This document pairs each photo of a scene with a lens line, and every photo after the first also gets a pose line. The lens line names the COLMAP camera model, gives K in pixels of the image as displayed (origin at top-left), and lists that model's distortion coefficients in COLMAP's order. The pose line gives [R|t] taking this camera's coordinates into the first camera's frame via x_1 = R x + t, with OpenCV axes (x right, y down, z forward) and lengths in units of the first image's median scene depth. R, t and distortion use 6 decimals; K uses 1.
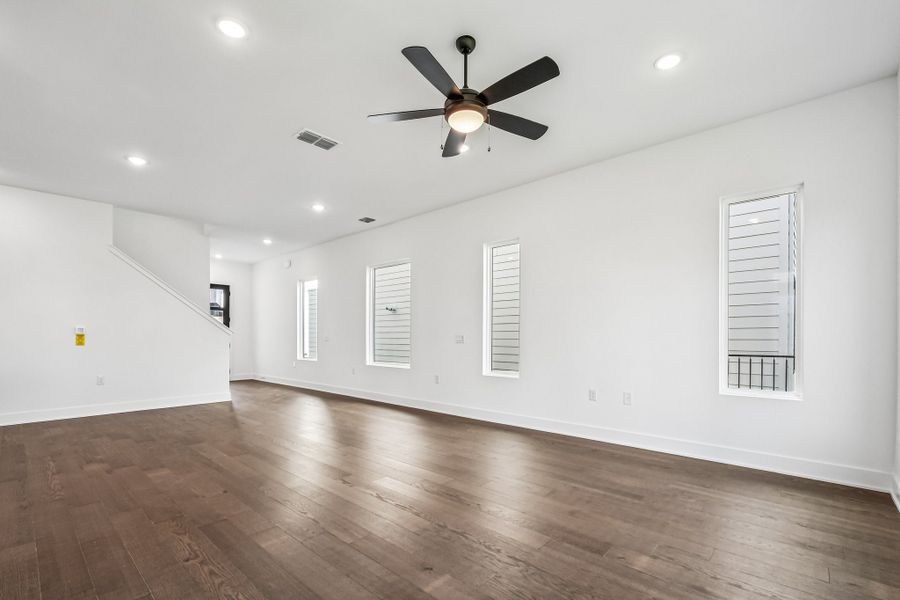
lens RADIAL K [[401.1, 0, 454.5], [0, 401.1, 334.8], [0, 0, 1]] dist [-0.000189, -0.004911]
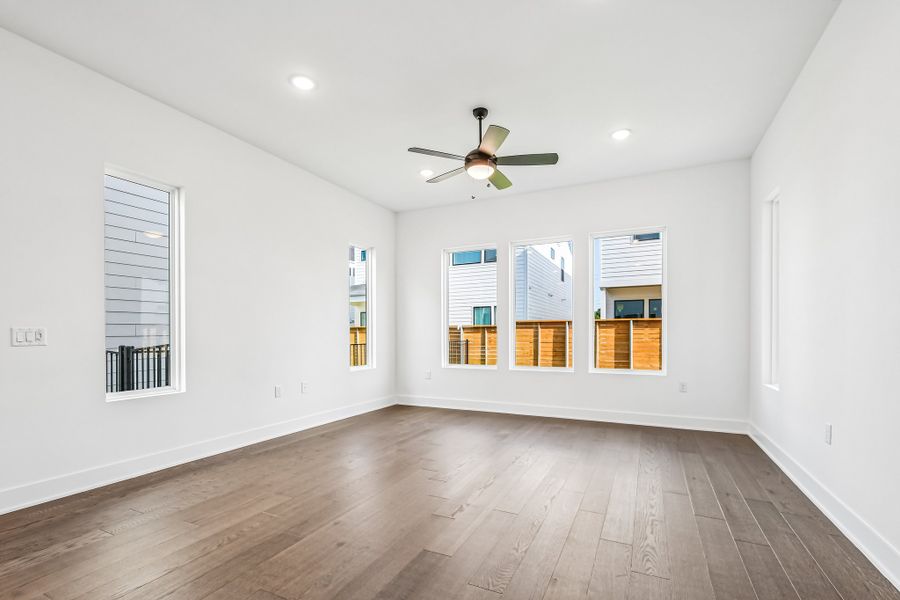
lens RADIAL K [[411.8, 0, 446.8], [0, 411.8, 338.4], [0, 0, 1]] dist [0.000996, 0.000026]
pose [[-0.279471, -0.009083, 0.960111, -0.505317], [-0.003761, 0.999958, 0.008366, 0.005043], [-0.960147, -0.001273, -0.279493, 0.596271]]
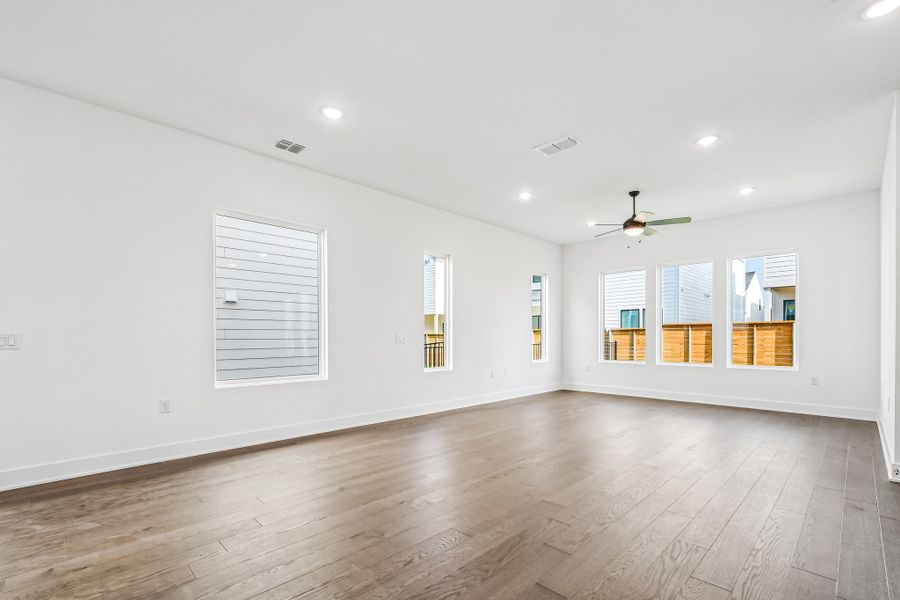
lens RADIAL K [[411.8, 0, 446.8], [0, 411.8, 338.4], [0, 0, 1]] dist [0.000996, 0.000026]
pose [[0.045420, -0.006473, 0.998947, -0.858215], [-0.003911, 0.999970, 0.006657, 0.002058], [-0.998960, -0.004209, 0.045394, 0.746370]]
